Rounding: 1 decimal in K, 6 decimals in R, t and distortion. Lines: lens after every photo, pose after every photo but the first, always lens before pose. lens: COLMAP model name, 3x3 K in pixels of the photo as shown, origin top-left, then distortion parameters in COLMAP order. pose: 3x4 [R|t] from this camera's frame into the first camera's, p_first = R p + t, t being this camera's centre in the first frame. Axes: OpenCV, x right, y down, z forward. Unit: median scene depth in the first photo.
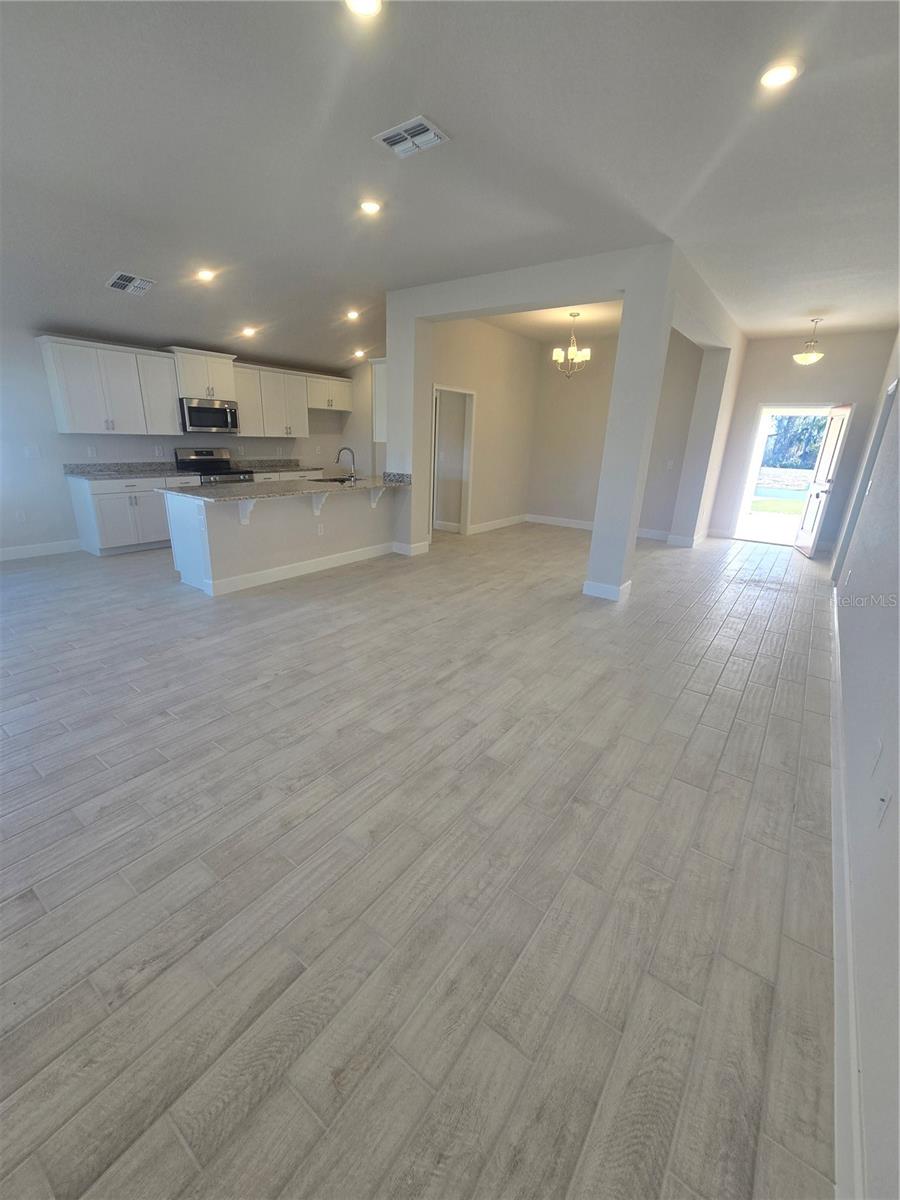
lens RADIAL K [[492.0, 0, 439.2], [0, 492.0, 604.0], [0, 0, 1]] dist [-0.004573, 0.000844]
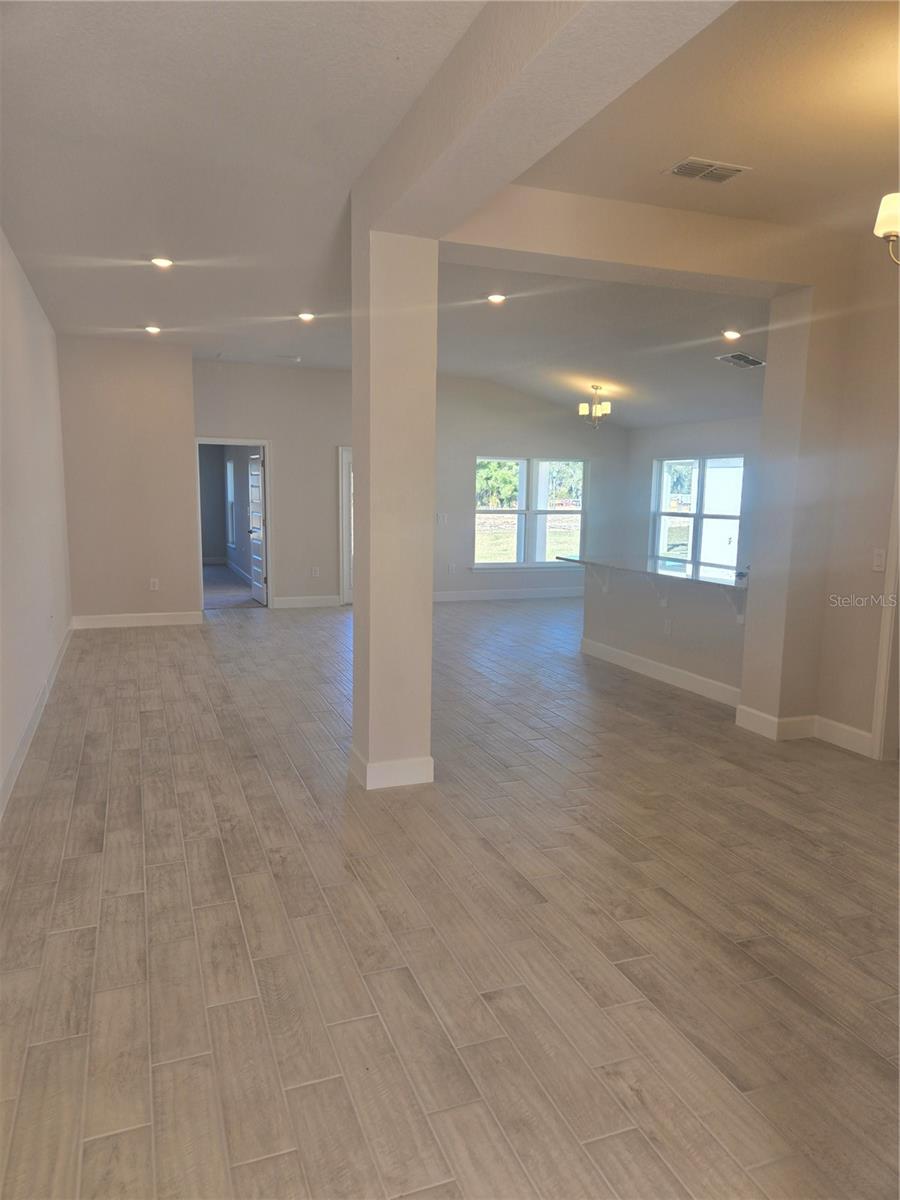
lens RADIAL K [[803.7, 0, 454.4], [0, 803.7, 606.4], [0, 0, 1]] dist [0.029029, -0.024152]
pose [[-0.515987, 0.088159, -0.852048, 0.972761], [-0.305197, 0.910493, 0.279029, -0.427793], [0.800383, 0.404018, -0.442897, 1.291121]]
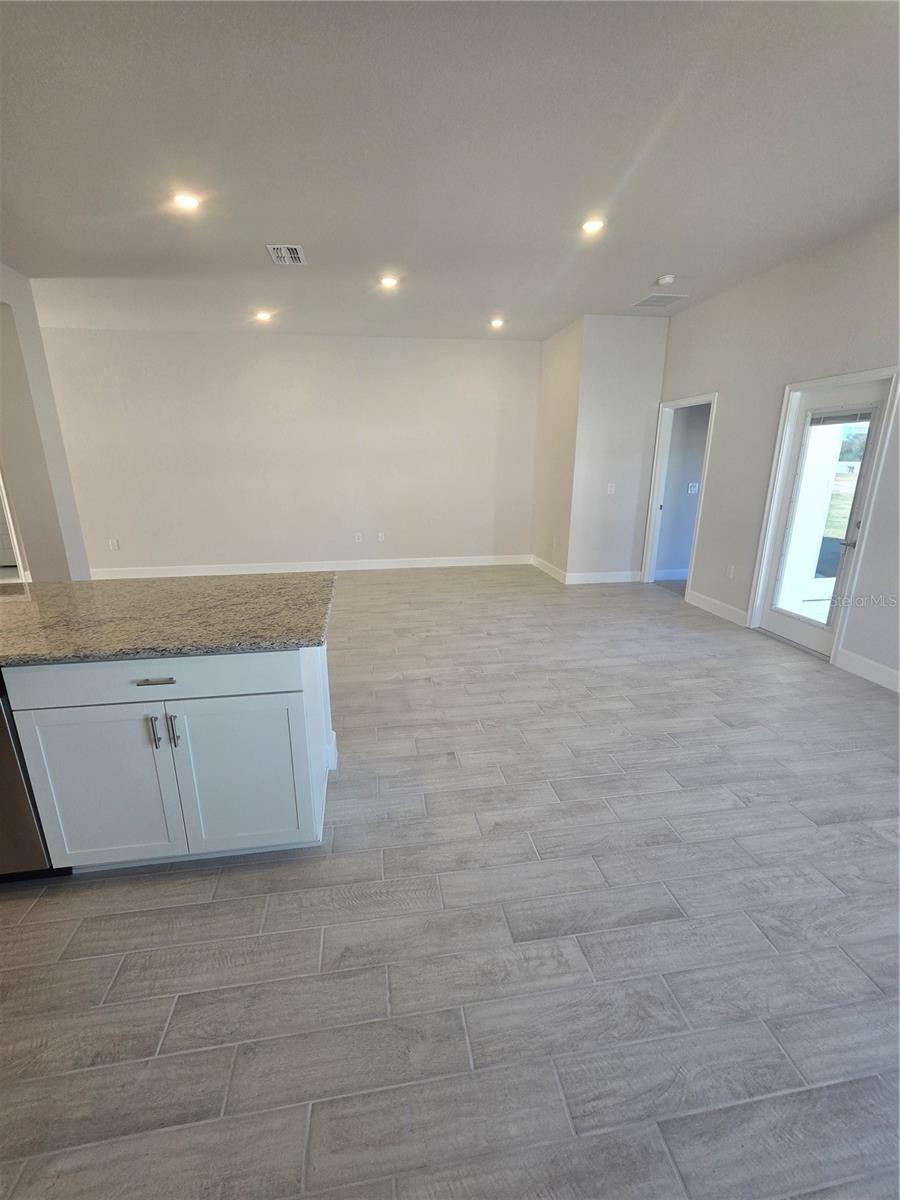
lens RADIAL K [[492.0, 0, 438.5], [0, 492.0, 600.1], [0, 0, 1]] dist [-0.004573, 0.000844]
pose [[-0.709939, -0.220175, 0.668962, -0.770404], [0.210577, 0.840056, 0.499963, -0.367514], [-0.672045, 0.495811, -0.550025, 0.999071]]
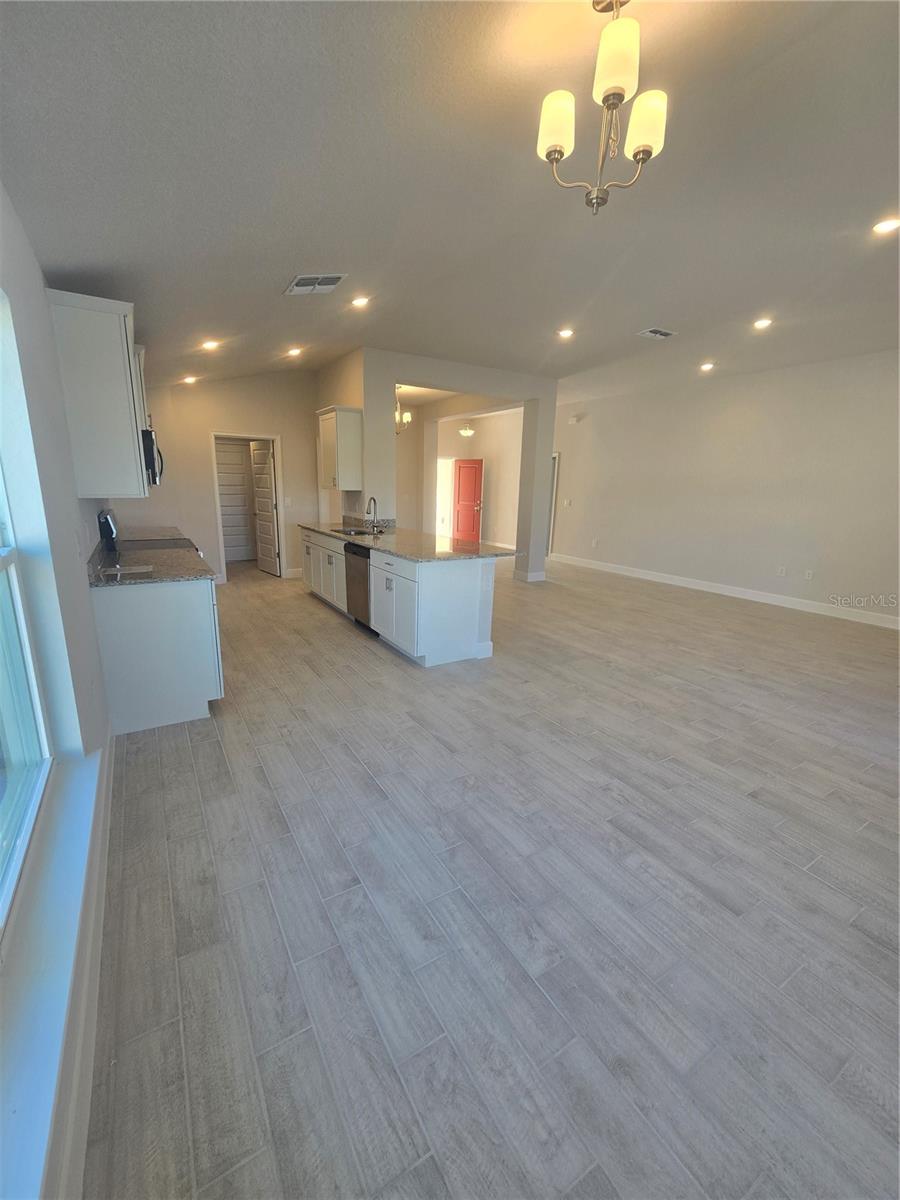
lens RADIAL K [[492.0, 0, 436.9], [0, 492.0, 596.8], [0, 0, 1]] dist [-0.004573, 0.000844]
pose [[0.384190, -0.232212, 0.893575, -1.153332], [0.292462, 0.948620, 0.120774, -0.235255], [-0.875708, 0.214936, 0.432363, 0.573600]]
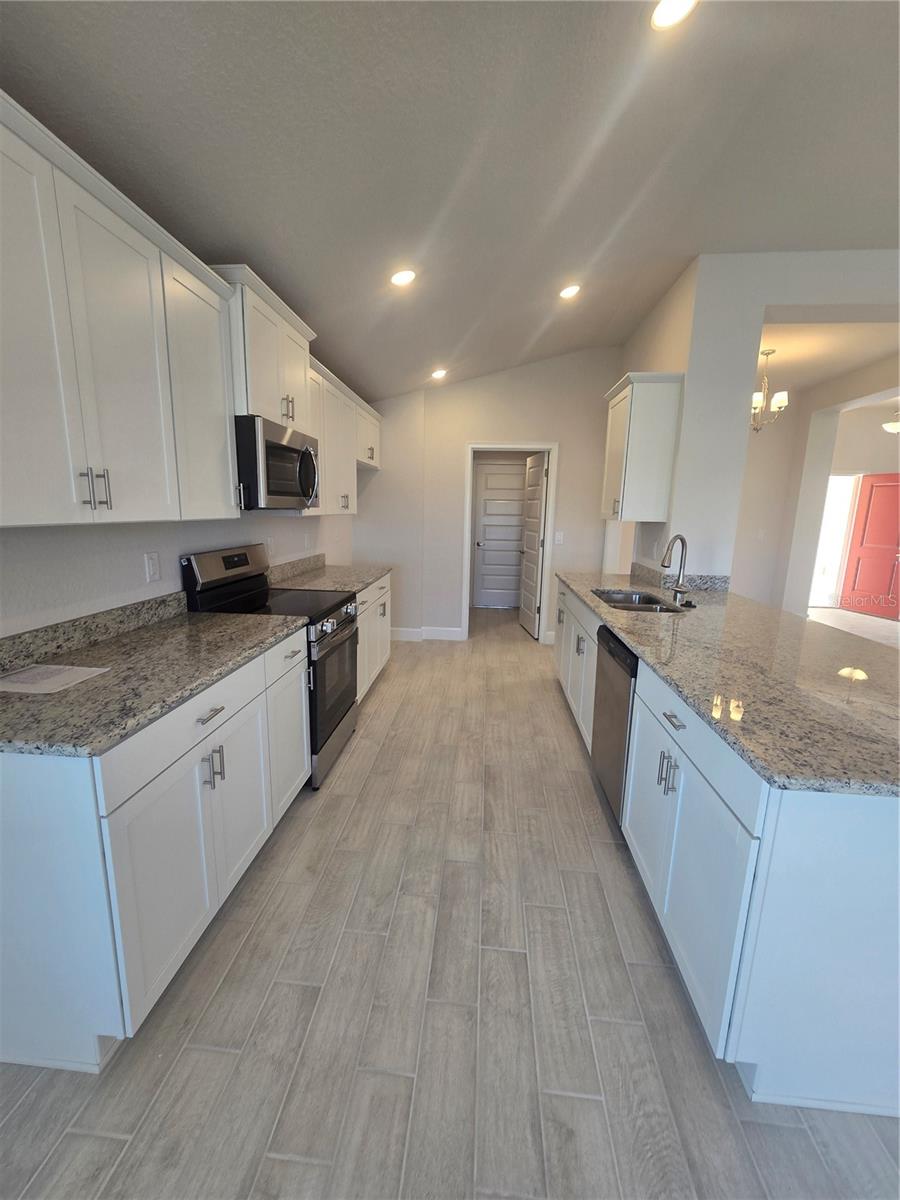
lens RADIAL K [[492.0, 0, 438.8], [0, 492.0, 607.3], [0, 0, 1]] dist [-0.004573, 0.000844]
pose [[0.858076, -0.117918, 0.499800, -0.712835], [0.177464, 0.981406, -0.073135, -0.280893], [-0.481883, 0.151452, 0.863048, 0.782753]]
